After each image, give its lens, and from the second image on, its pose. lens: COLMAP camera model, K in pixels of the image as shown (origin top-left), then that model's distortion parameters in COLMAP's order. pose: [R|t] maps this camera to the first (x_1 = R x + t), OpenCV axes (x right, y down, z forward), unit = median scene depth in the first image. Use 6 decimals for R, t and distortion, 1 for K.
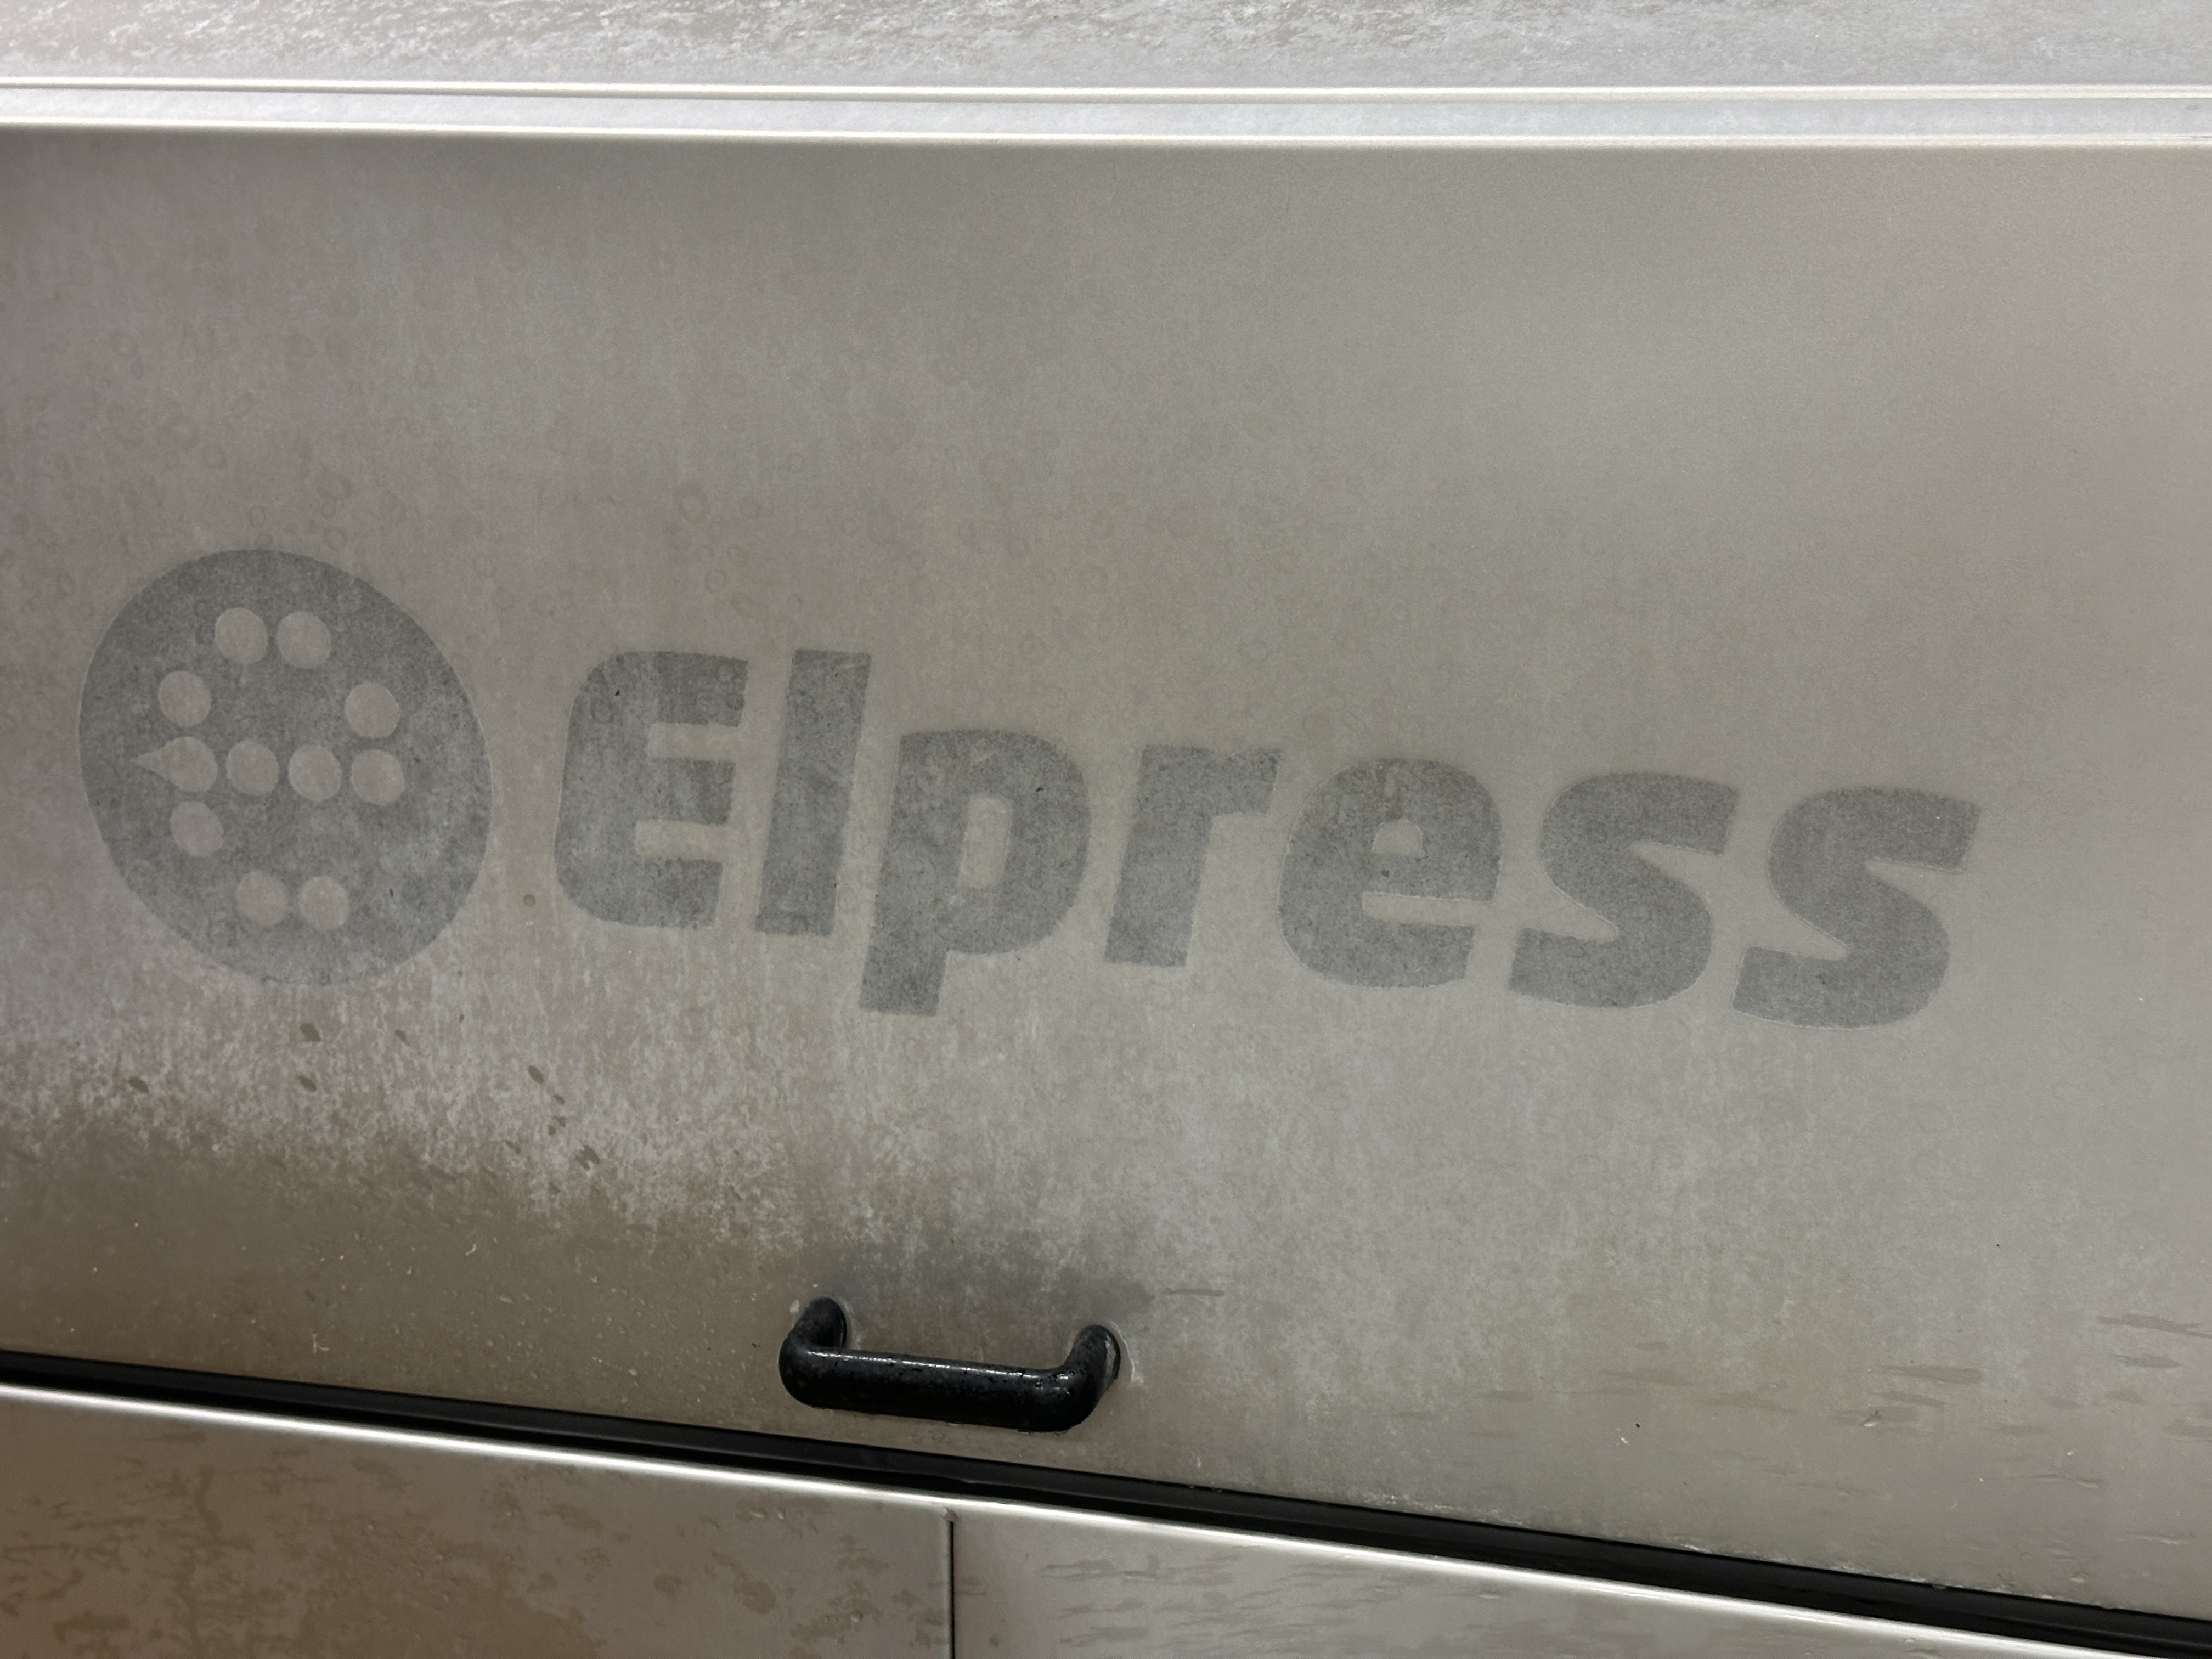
lens RADIAL K [[3112.4, 0, 1193.4], [0, 3112.4, 831.9], [0, 0, 1]] dist [0.153674, -0.066934]
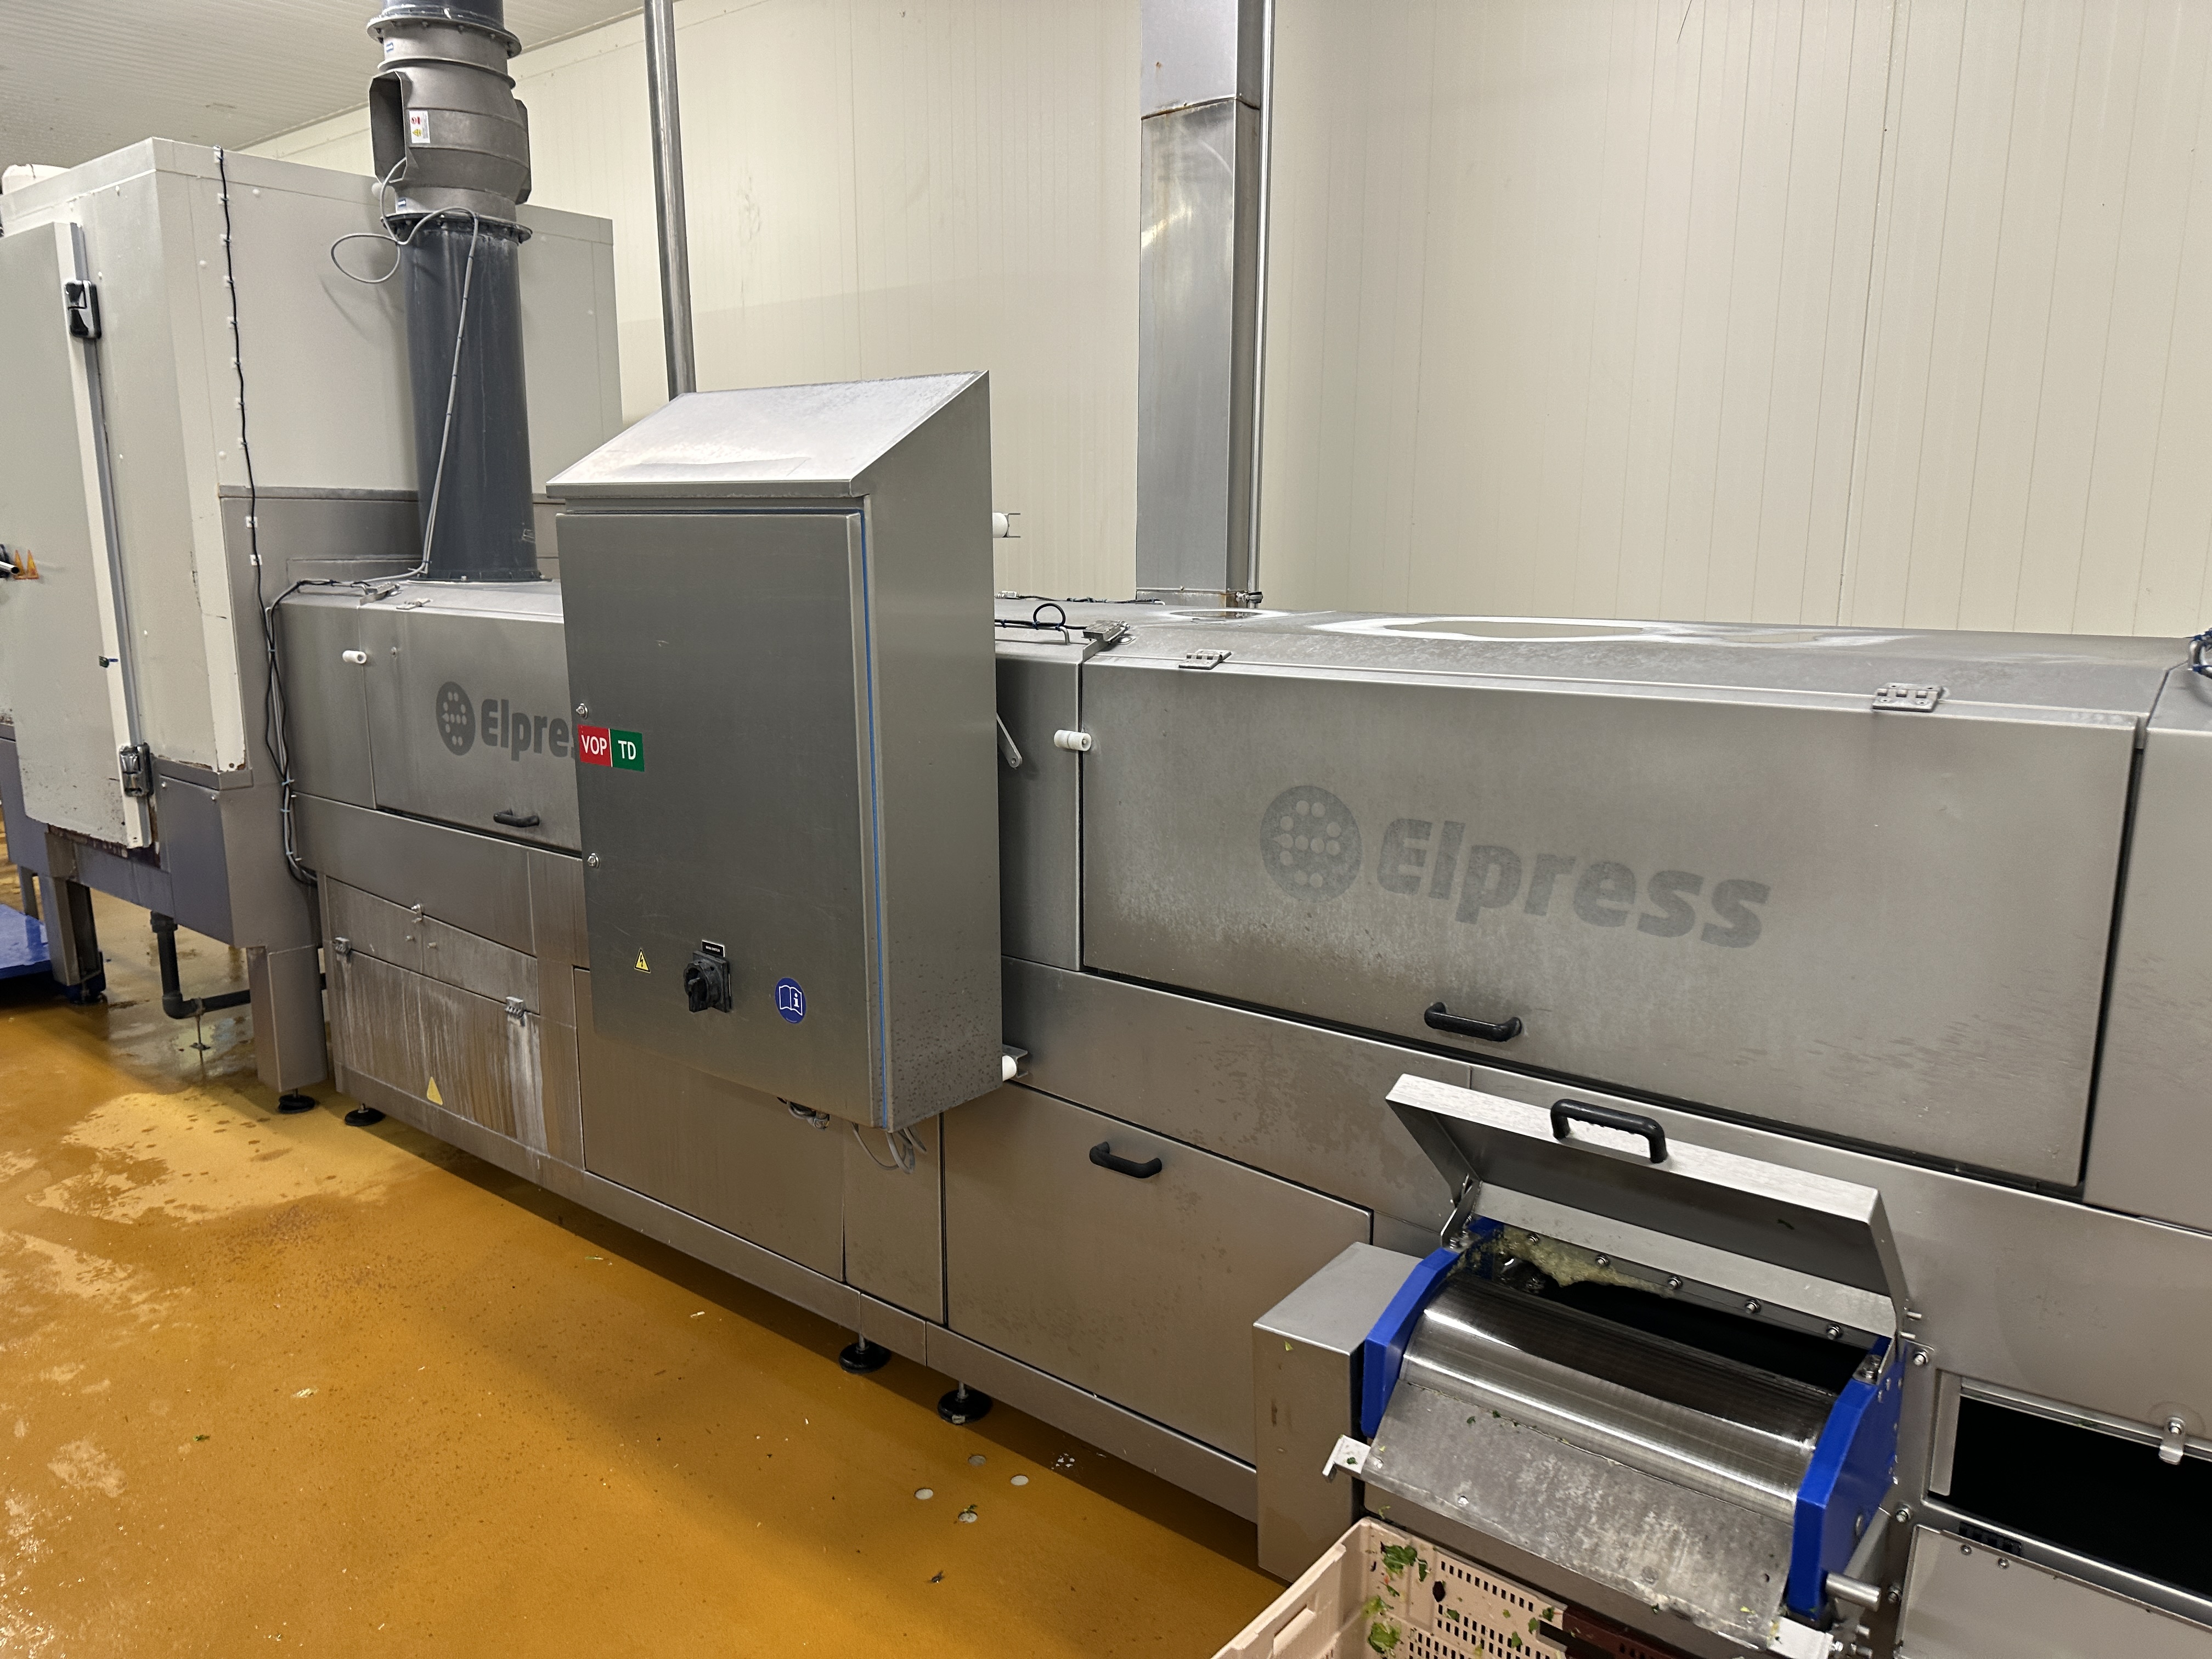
lens RADIAL K [[1554.0, 0, 1091.1], [0, 1554.0, 839.7], [0, 0, 1]] dist [0.077809, -0.074357]
pose [[0.911458, 0.079737, -0.403593, 0.232056], [-0.105212, 0.993592, -0.041304, 0.082647], [0.397713, 0.080109, 0.914006, -0.834951]]
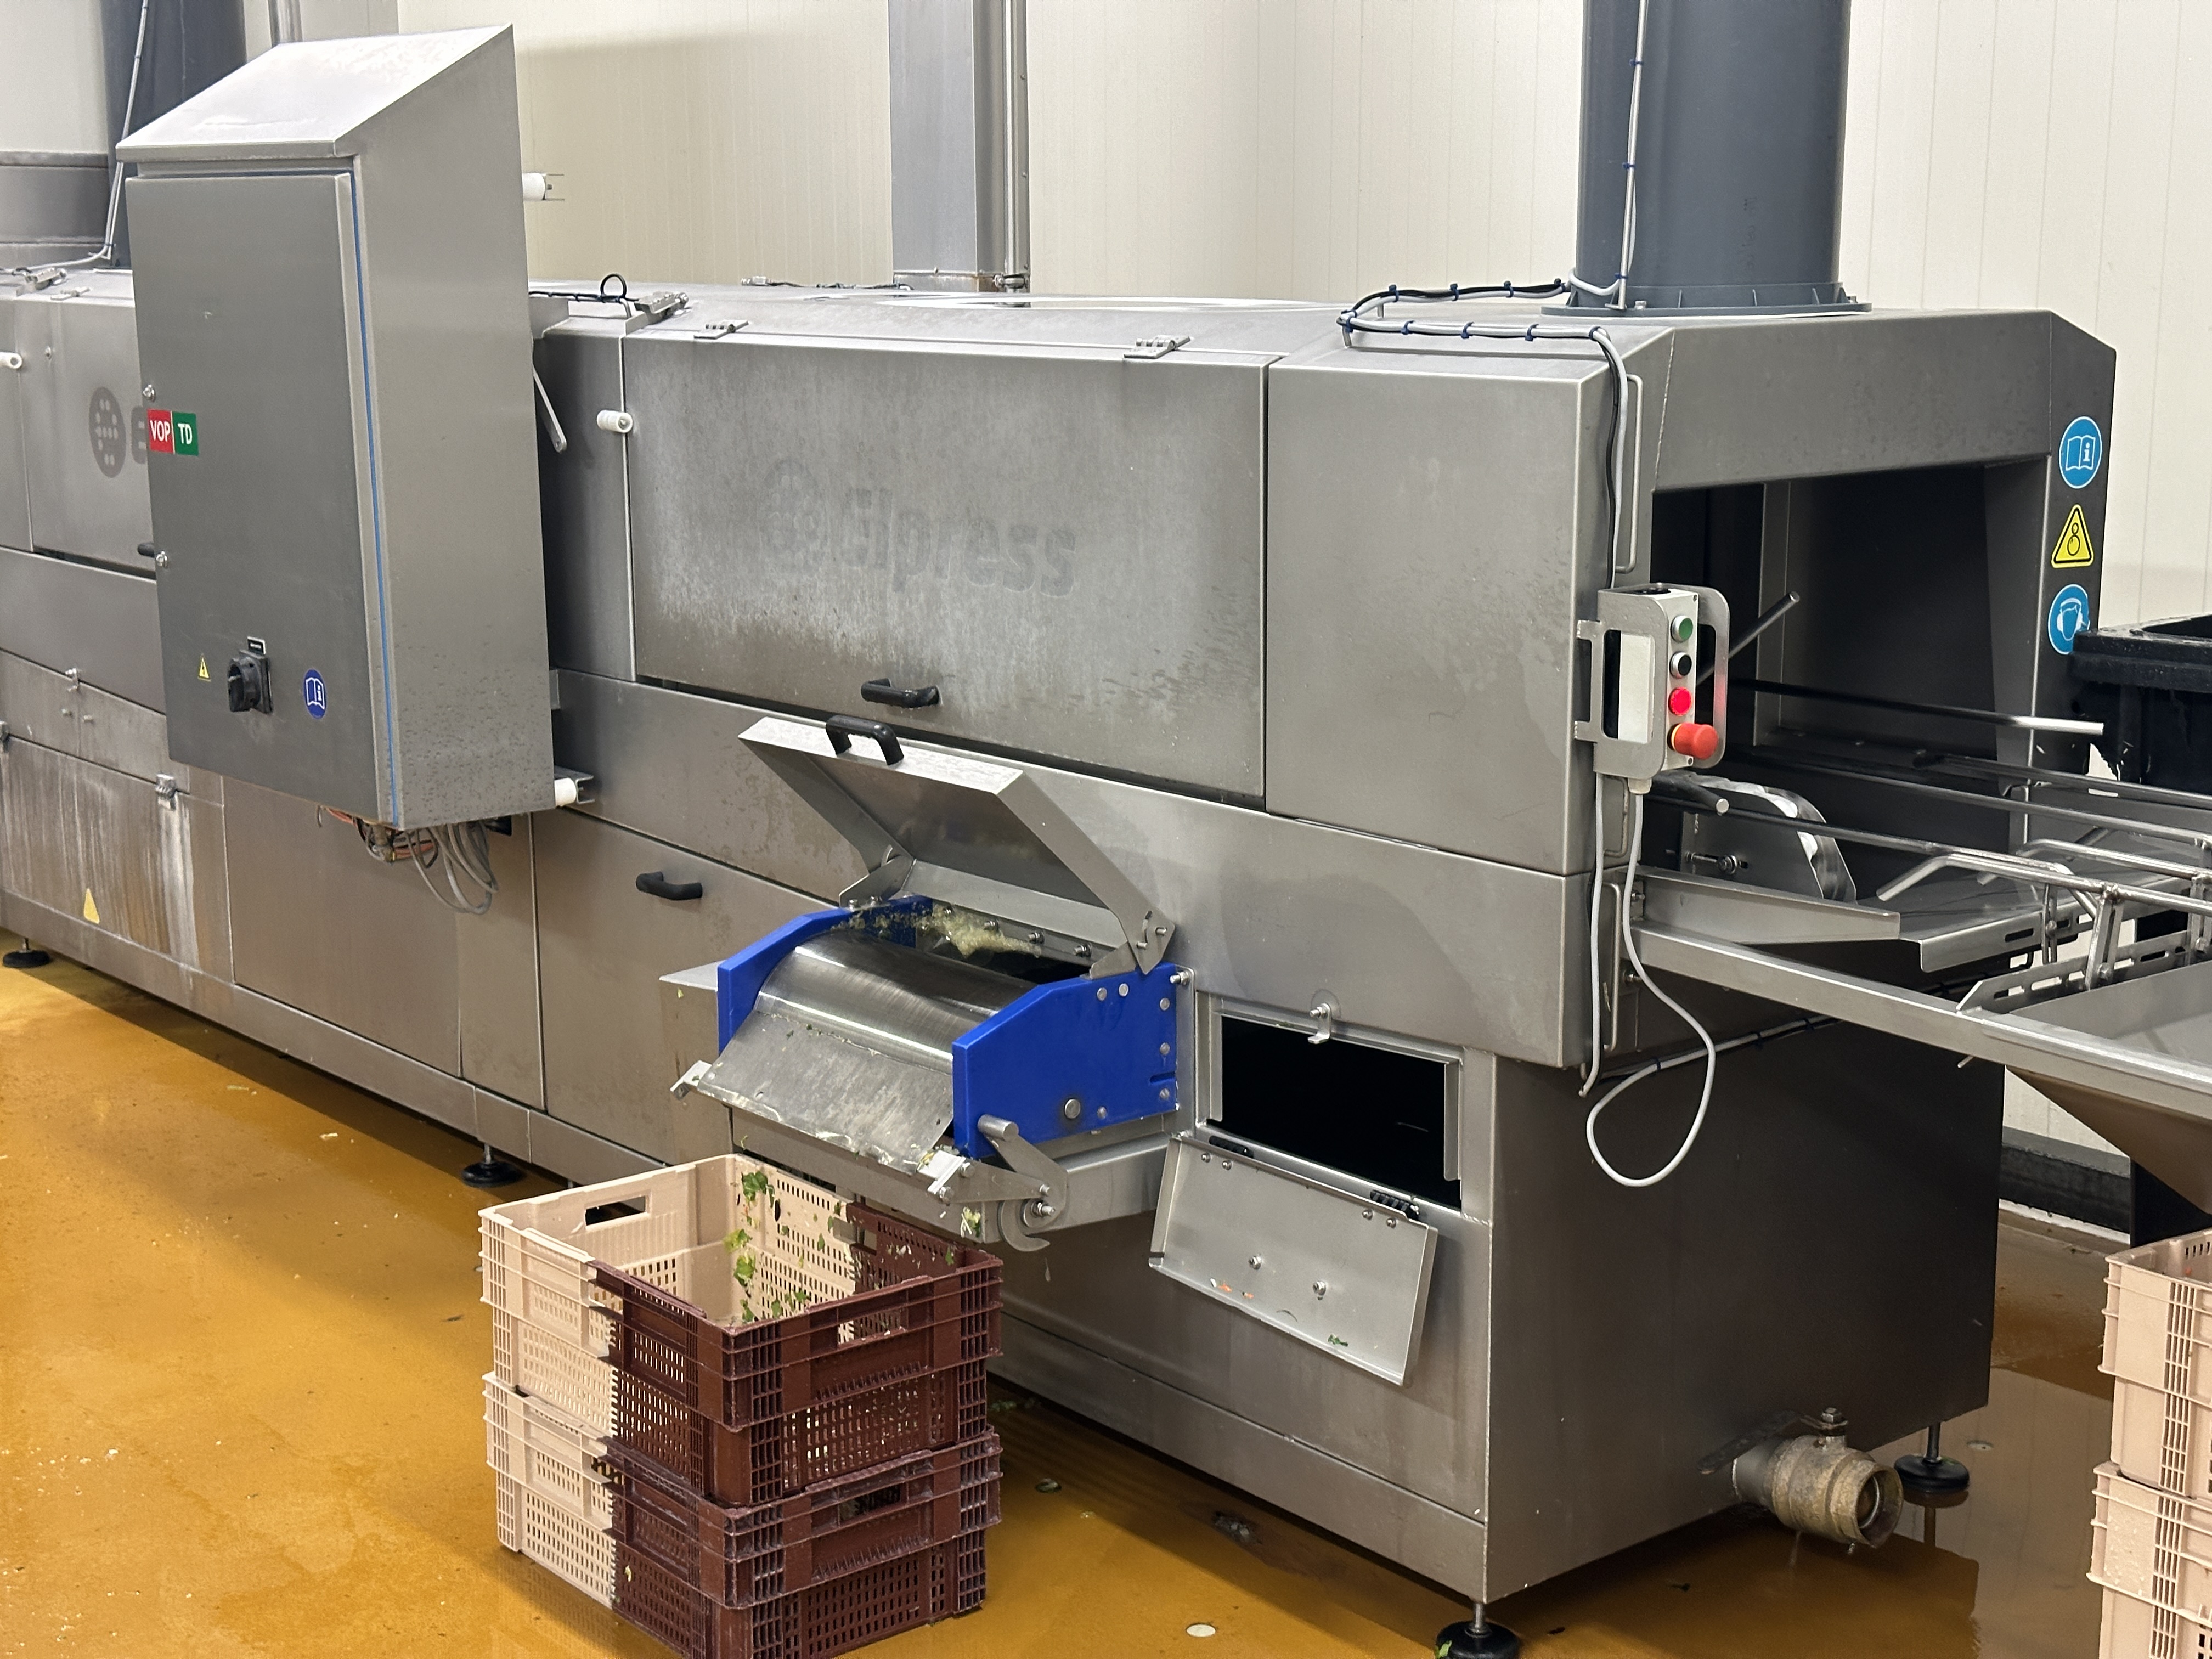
lens RADIAL K [[3072.3, 0, 1071.8], [0, 3072.3, 830.5], [0, 0, 1]] dist [0.134282, -0.025782]
pose [[0.811631, 0.107647, -0.574166, 2.104737], [-0.143944, 0.989423, -0.017975, 0.360059], [0.566158, 0.097237, 0.818542, -1.729040]]
